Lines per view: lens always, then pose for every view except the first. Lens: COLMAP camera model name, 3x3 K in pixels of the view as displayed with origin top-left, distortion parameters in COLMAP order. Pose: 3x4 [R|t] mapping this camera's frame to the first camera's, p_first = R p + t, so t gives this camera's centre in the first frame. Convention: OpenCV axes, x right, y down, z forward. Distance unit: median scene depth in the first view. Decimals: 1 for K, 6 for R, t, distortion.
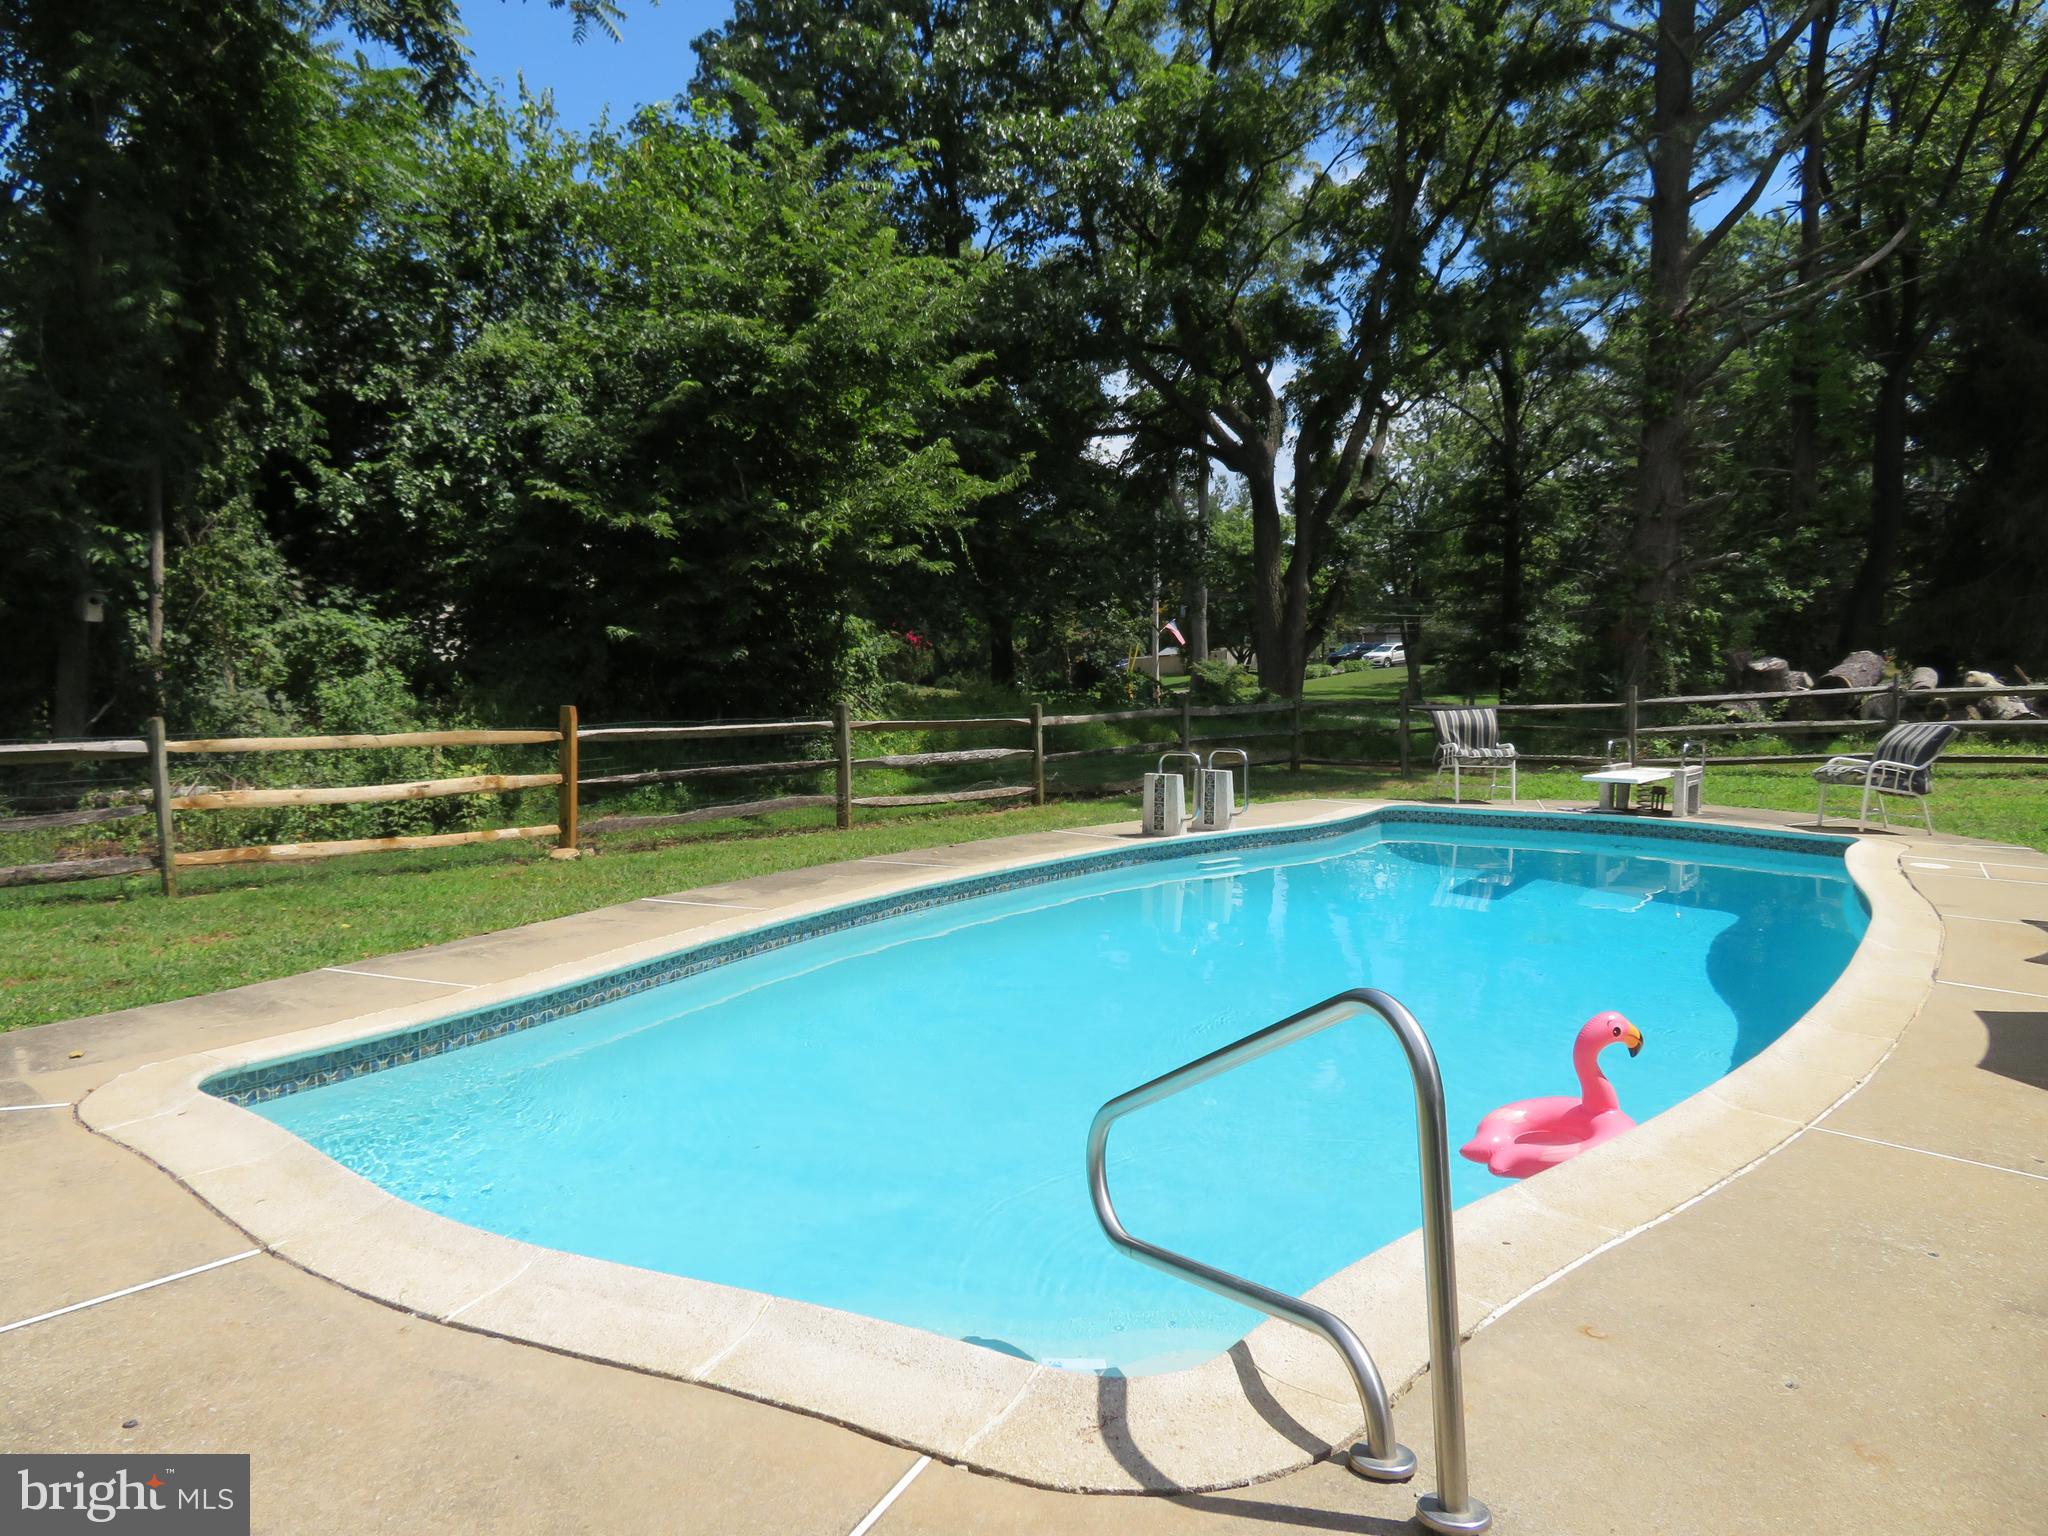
lens RADIAL K [[1469.1, 0, 1035.4], [0, 1469.1, 766.4], [0, 0, 1]] dist [-0.013563, 0.000180]
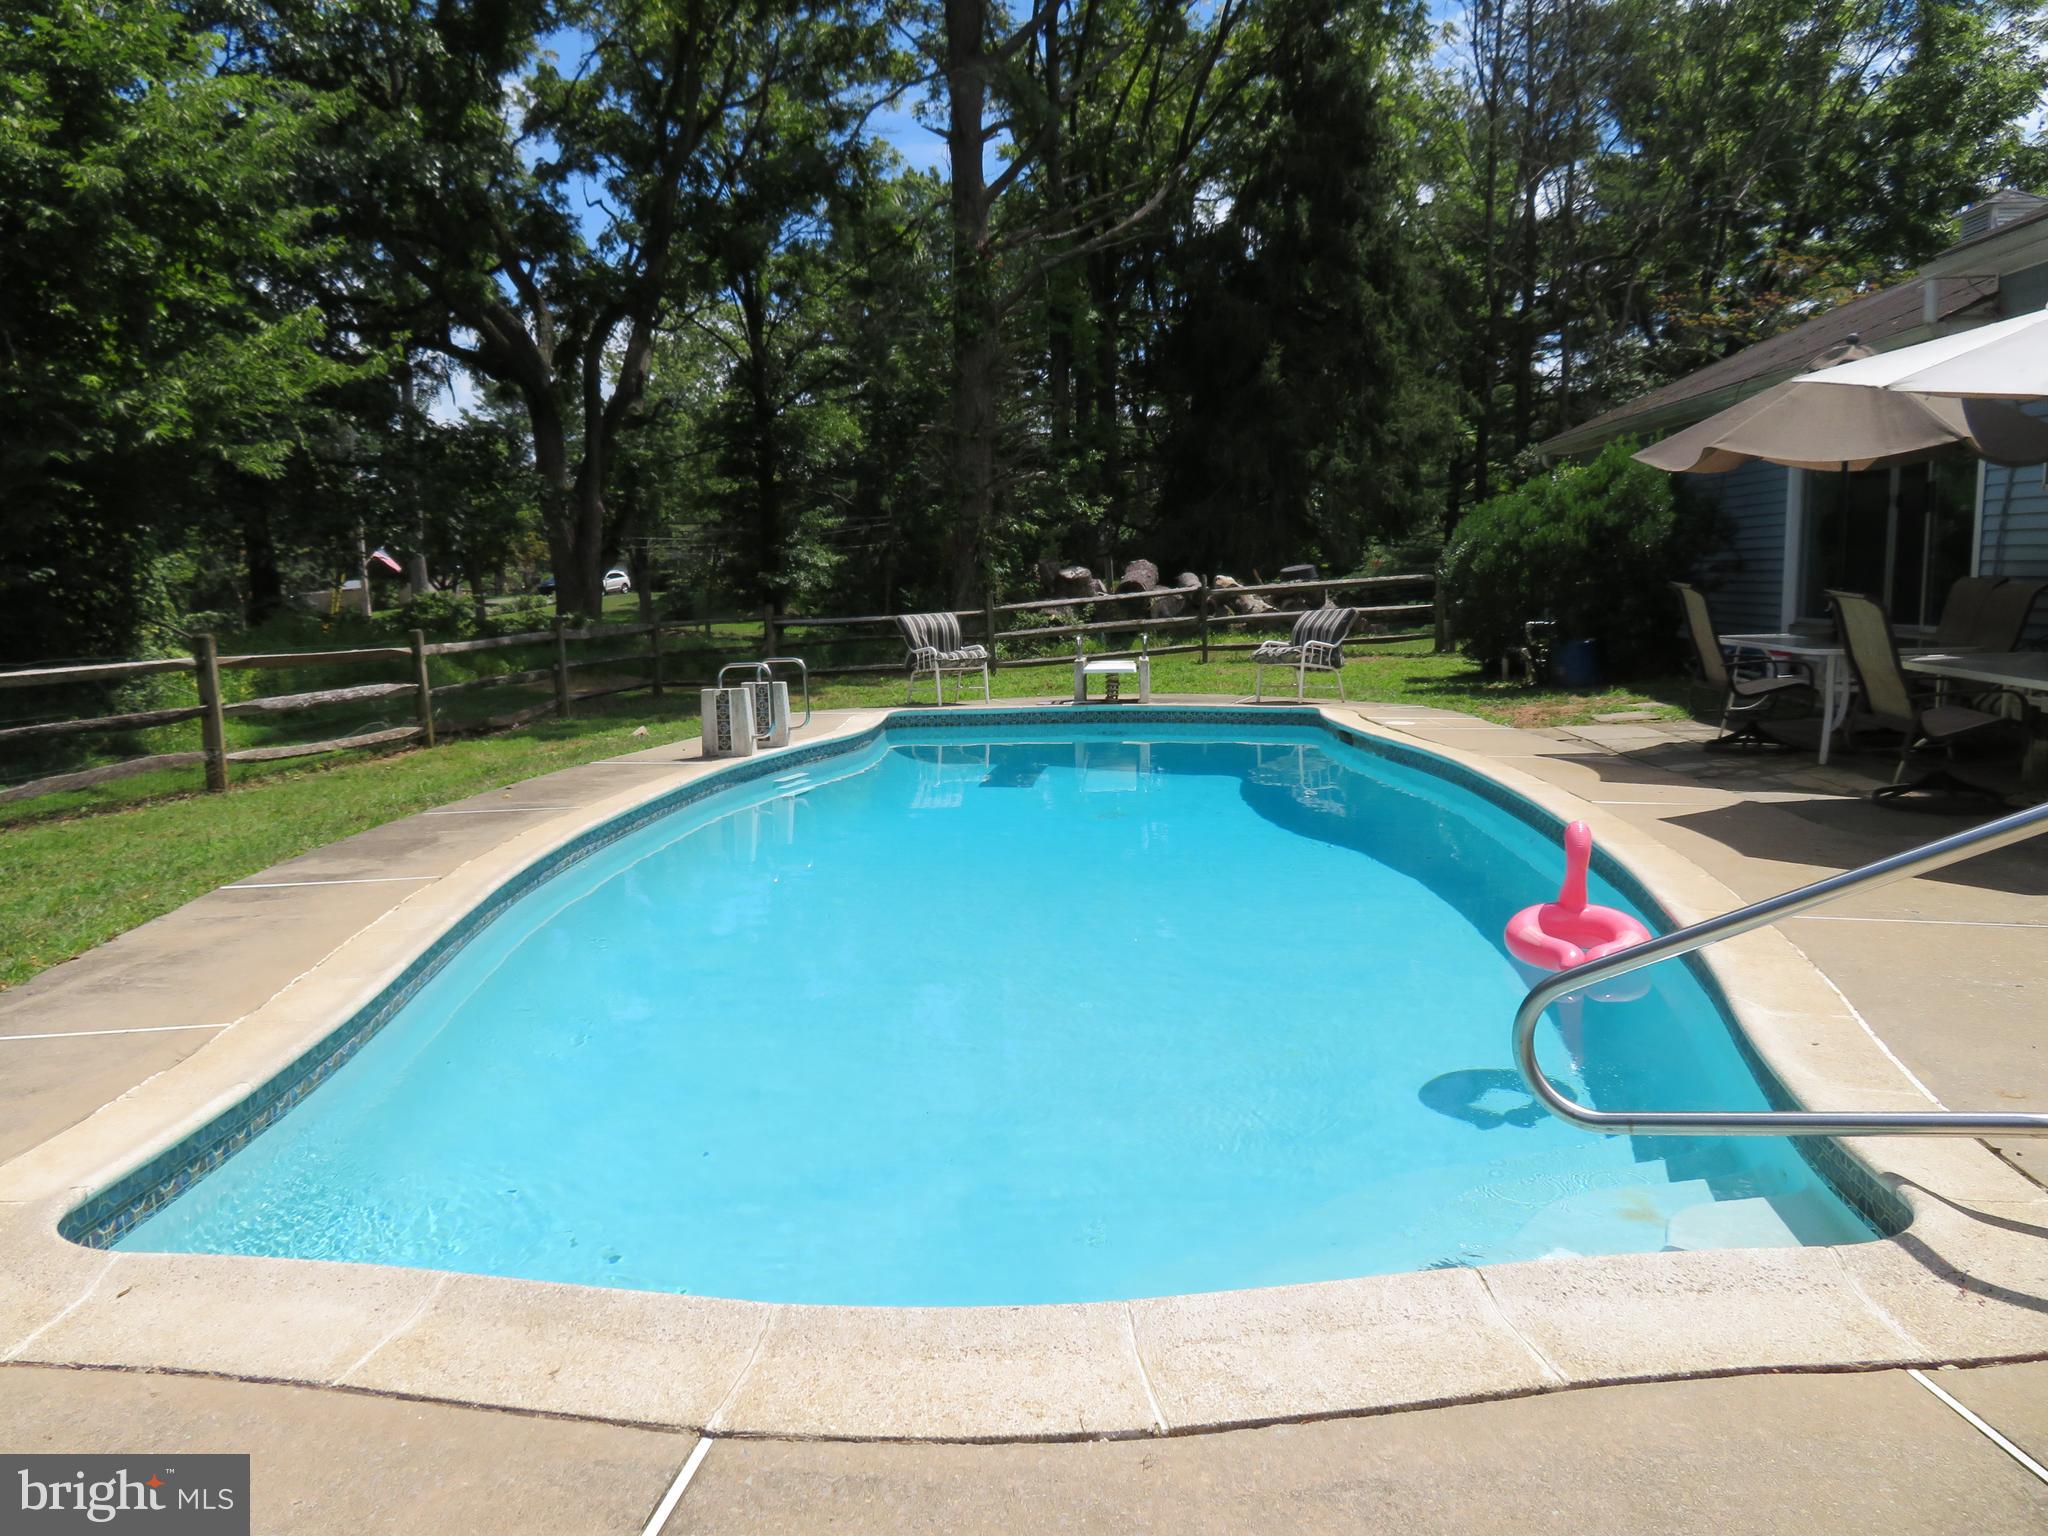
lens RADIAL K [[1448.1, 0, 1027.5], [0, 1448.1, 770.8], [0, 0, 1]] dist [0.002226, -0.023822]
pose [[0.848839, -0.088830, 0.521135, -0.146056], [0.062268, 0.995720, 0.068302, 0.003956], [-0.524972, -0.025527, 0.850737, 0.086762]]
